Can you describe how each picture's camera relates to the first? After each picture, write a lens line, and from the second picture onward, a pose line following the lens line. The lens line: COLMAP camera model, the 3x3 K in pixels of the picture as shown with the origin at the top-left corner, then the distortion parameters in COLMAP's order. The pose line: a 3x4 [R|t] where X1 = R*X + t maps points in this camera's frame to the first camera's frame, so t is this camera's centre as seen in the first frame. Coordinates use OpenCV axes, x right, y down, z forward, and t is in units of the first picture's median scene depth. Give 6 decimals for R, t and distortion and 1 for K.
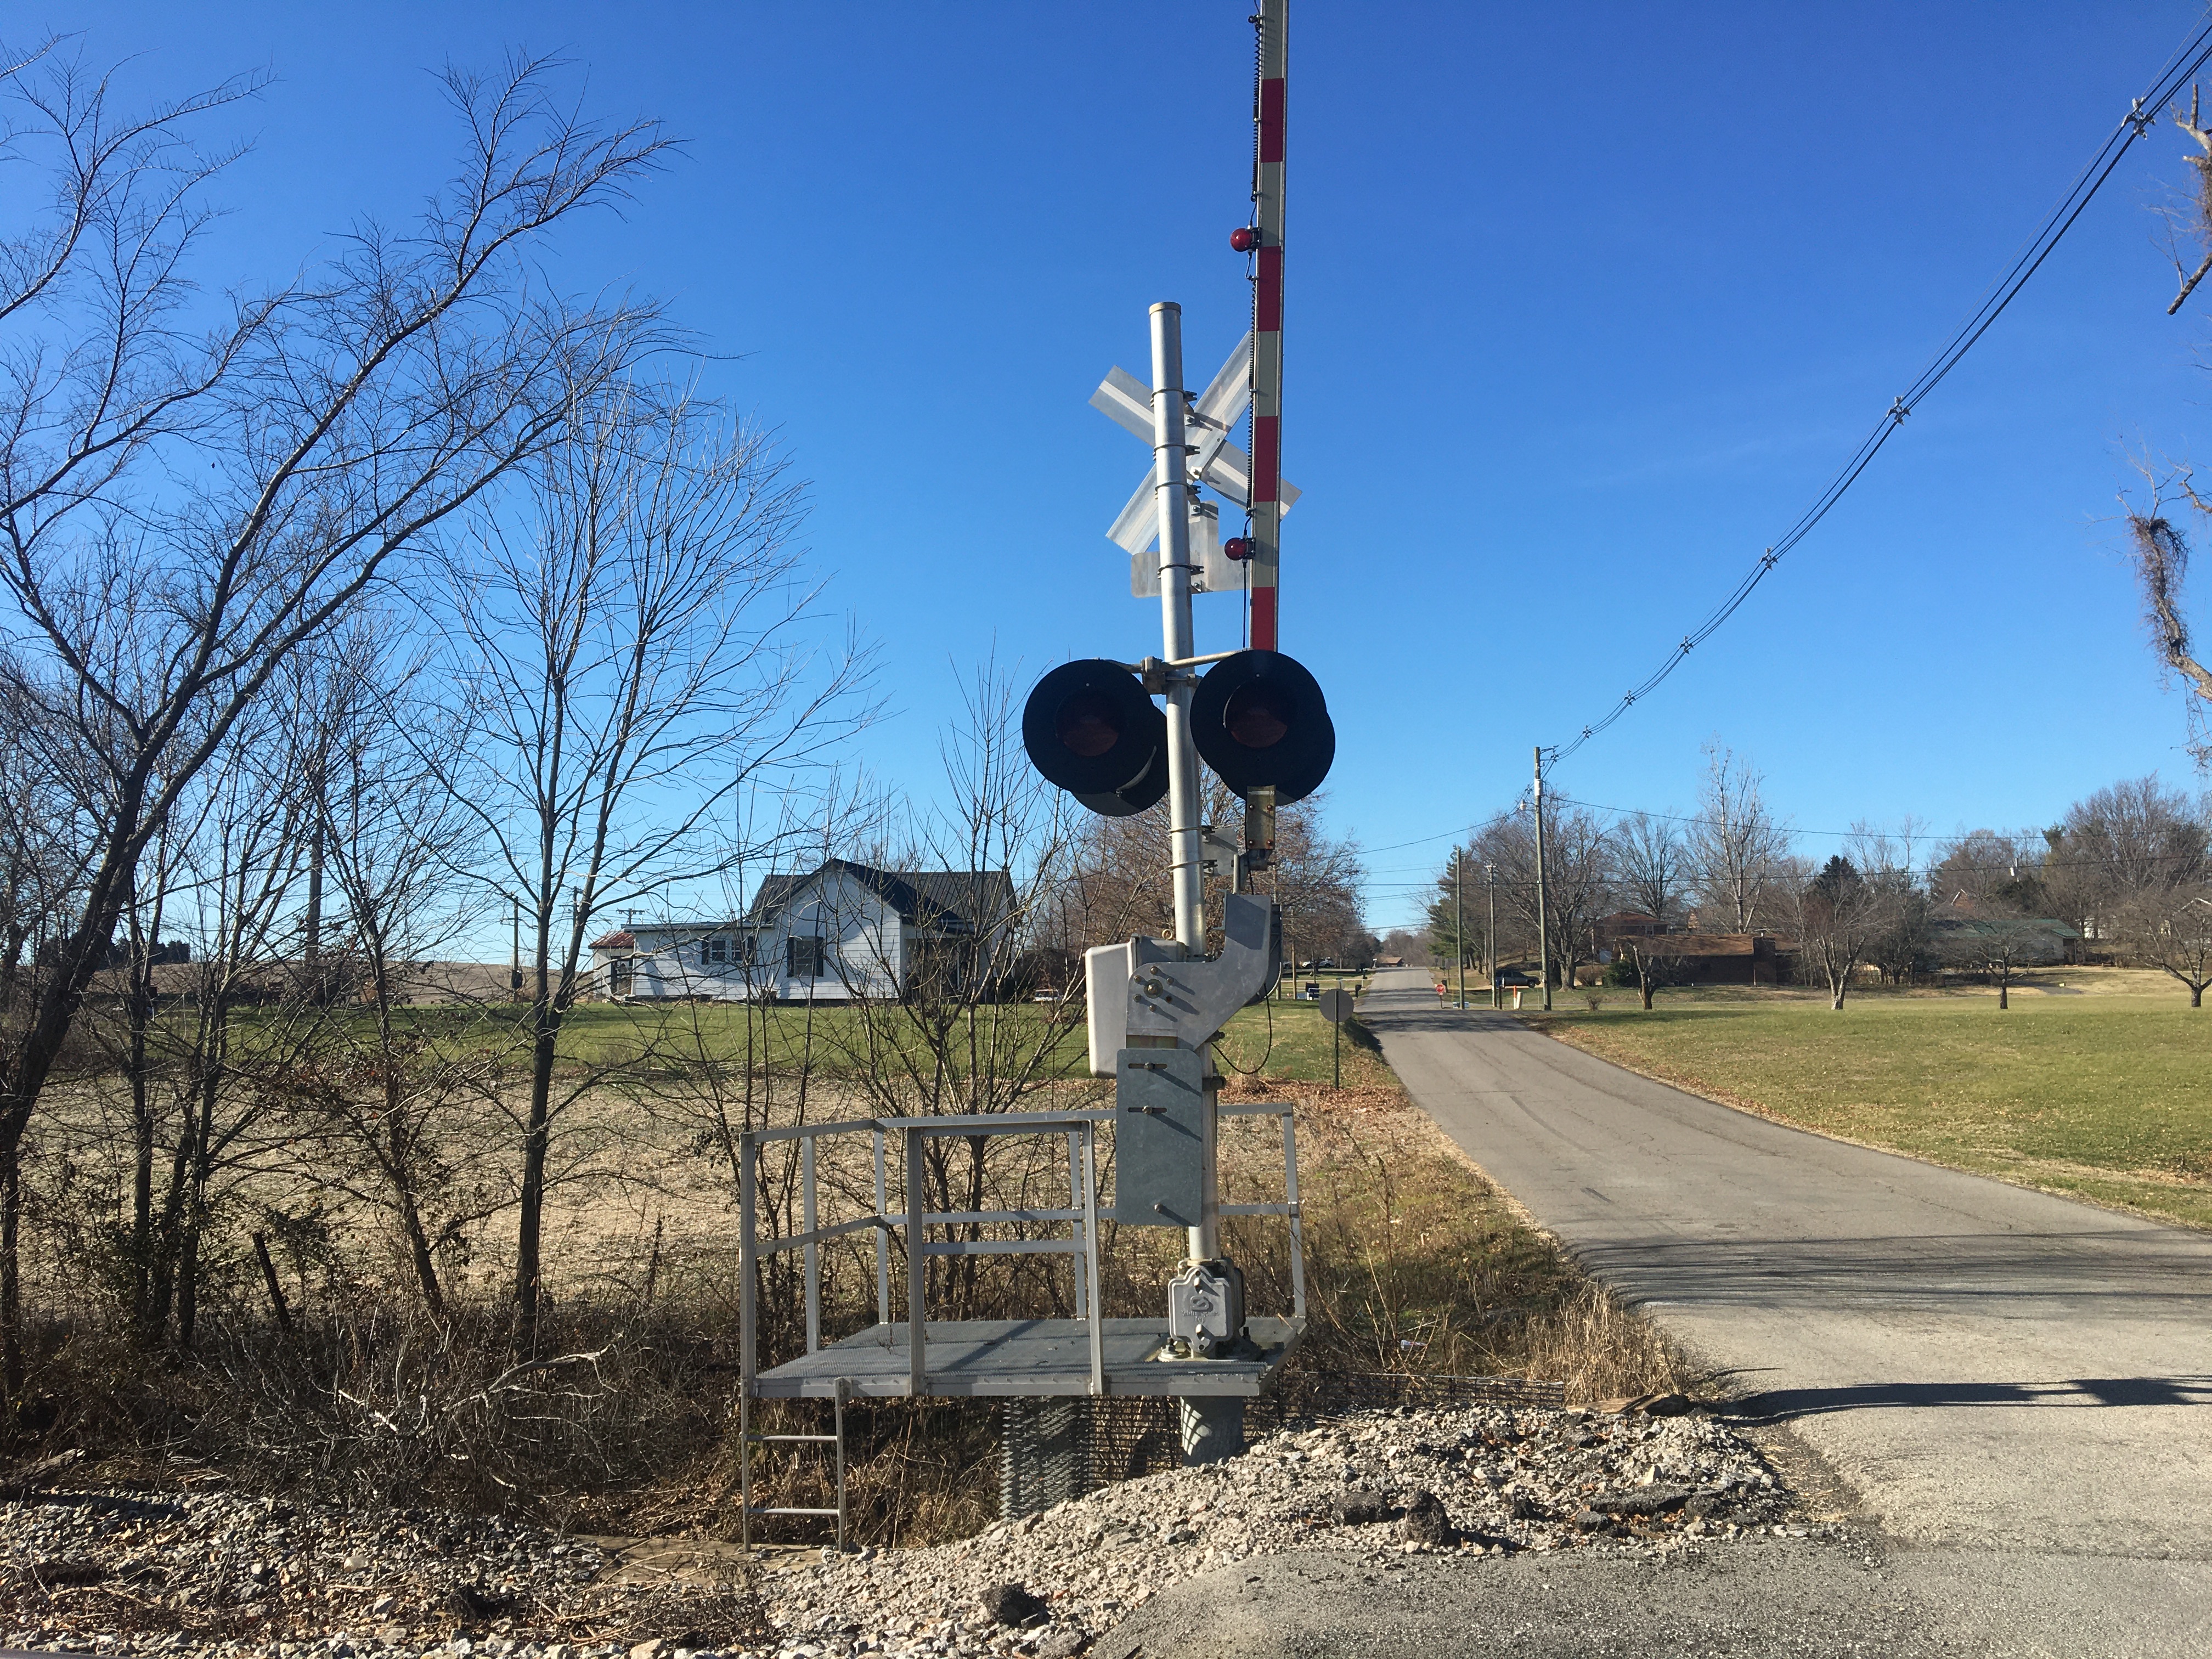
lens RADIAL K [[1897.0, 0, 1095.3], [0, 1897.0, 835.4], [0, 0, 1]] dist [0.105358, -0.138780]
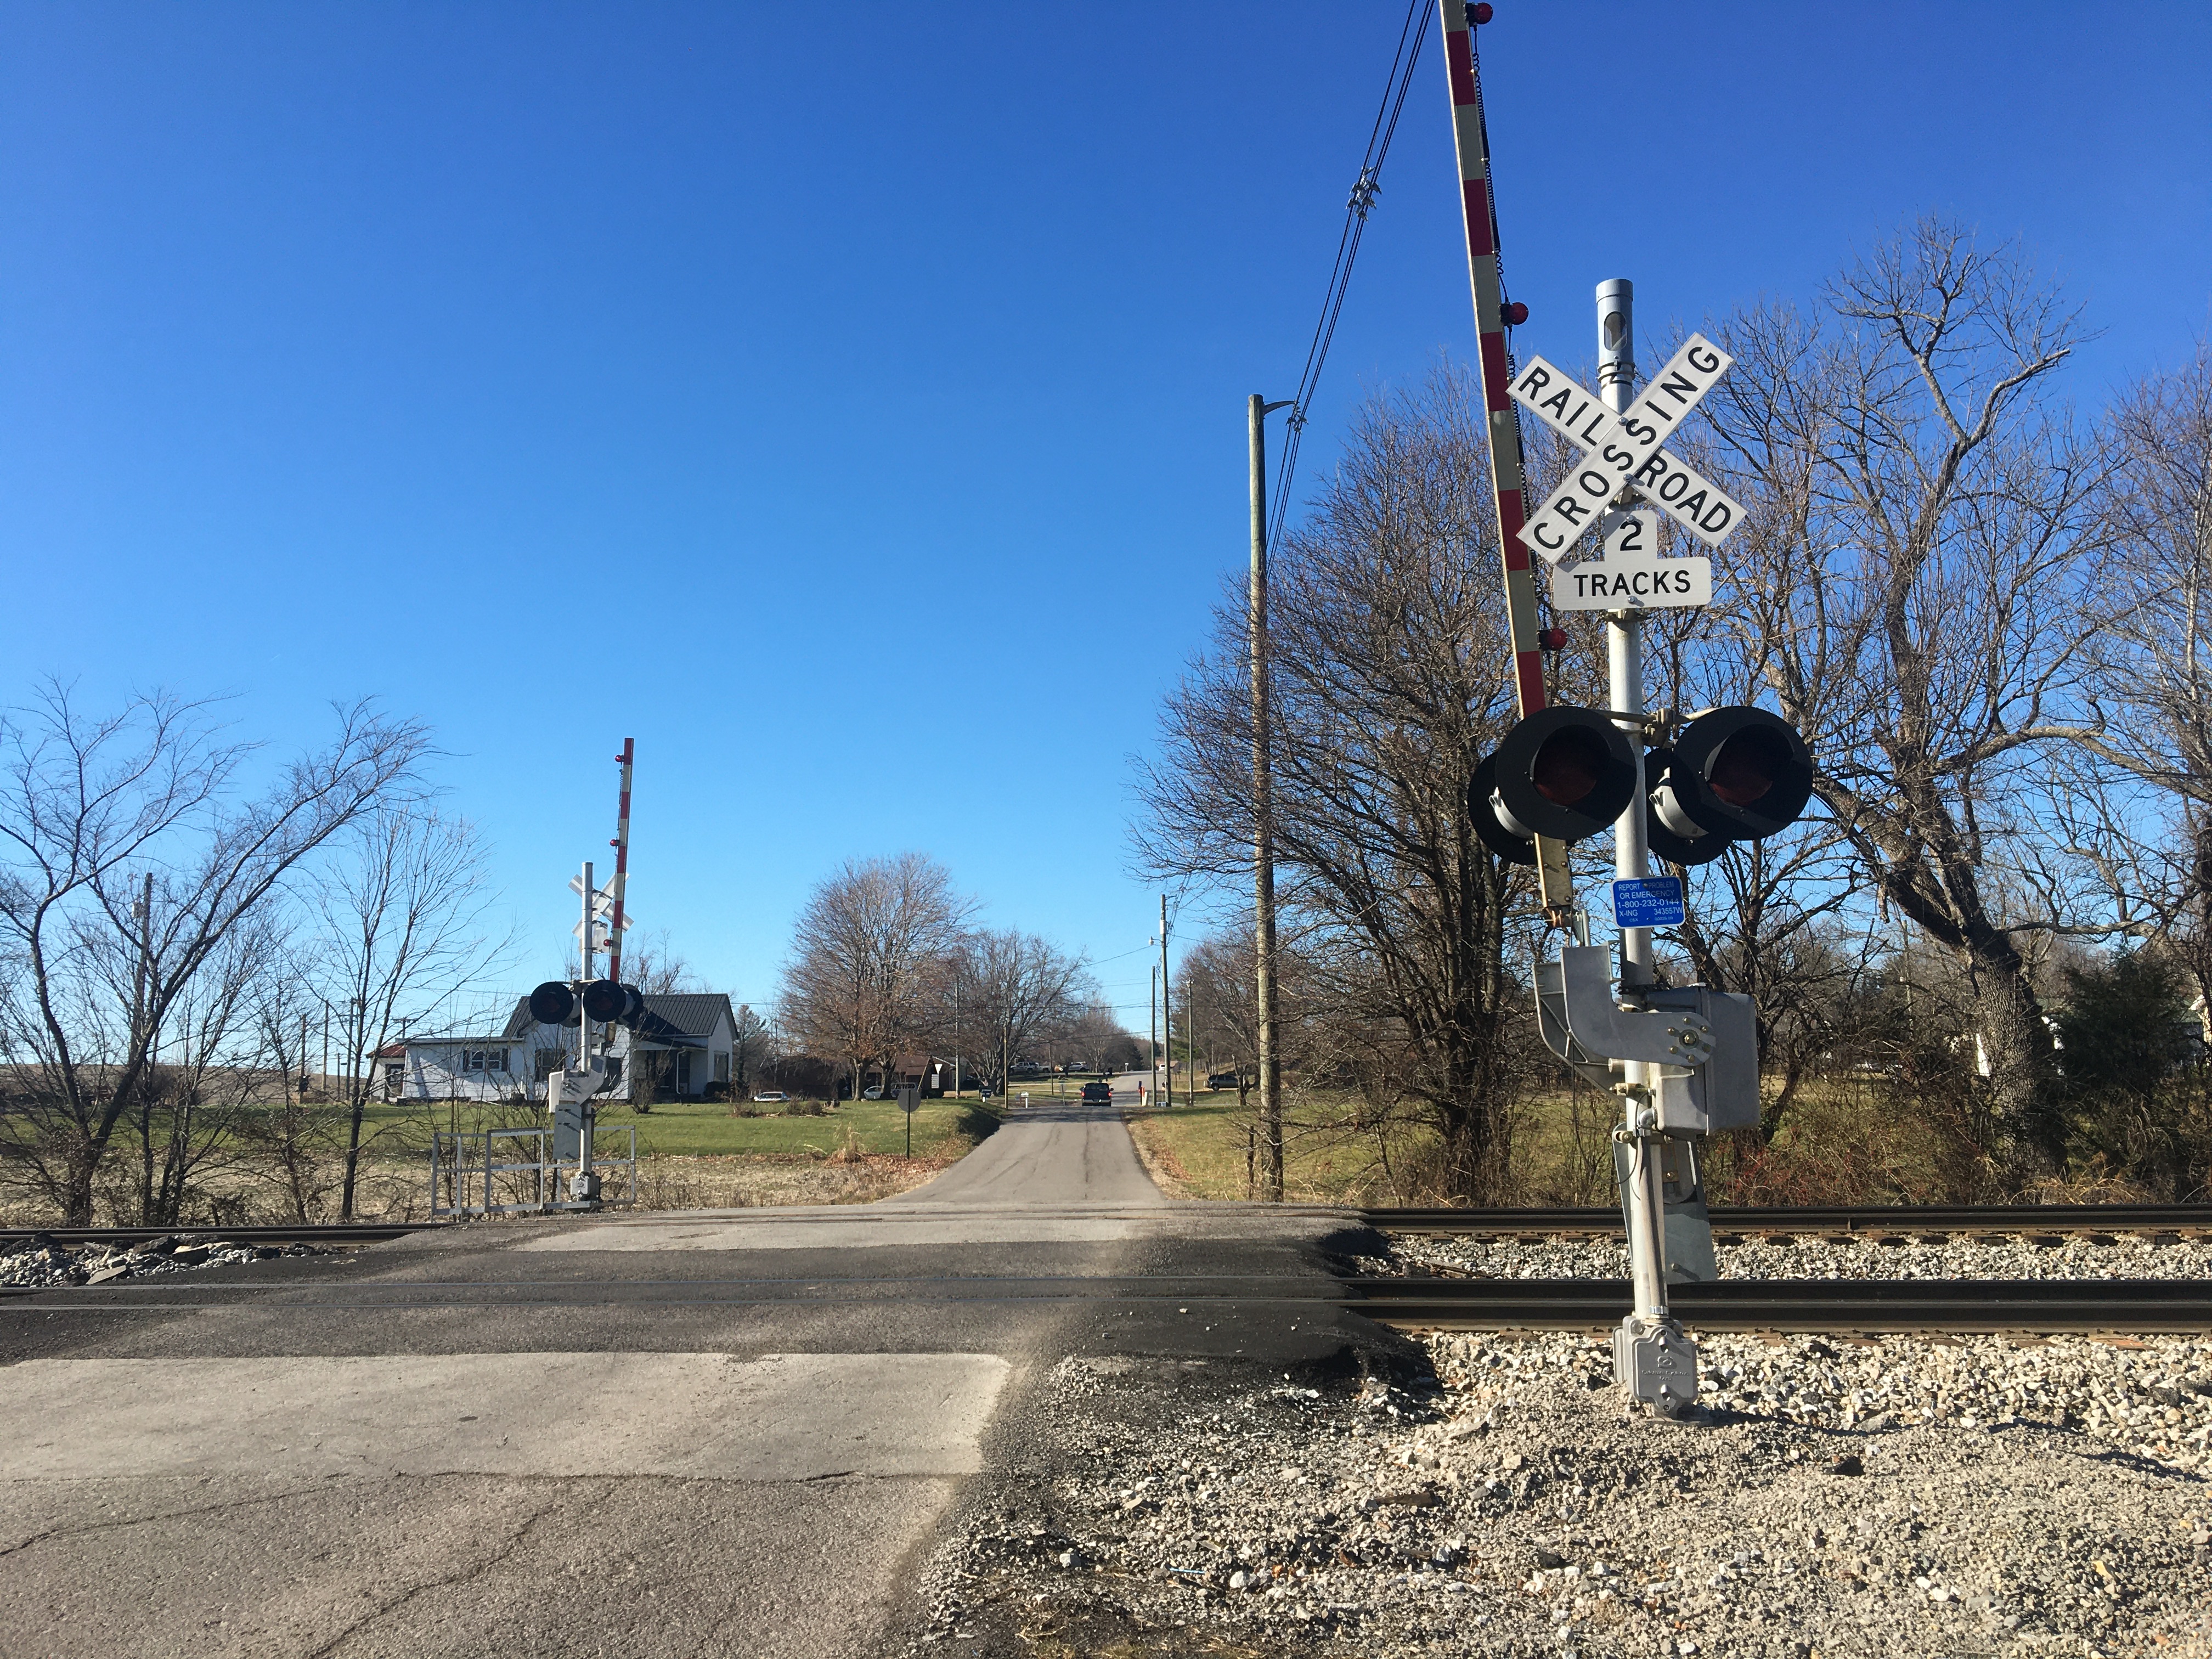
lens RADIAL K [[1897.0, 0, 1097.6], [0, 1897.0, 837.6], [0, 0, 1]] dist [0.105358, -0.138780]
pose [[0.994404, 0.015006, 0.104575, 0.295376], [-0.009478, 0.998541, -0.053159, -0.089662], [-0.105220, 0.051871, 0.993095, -1.194737]]
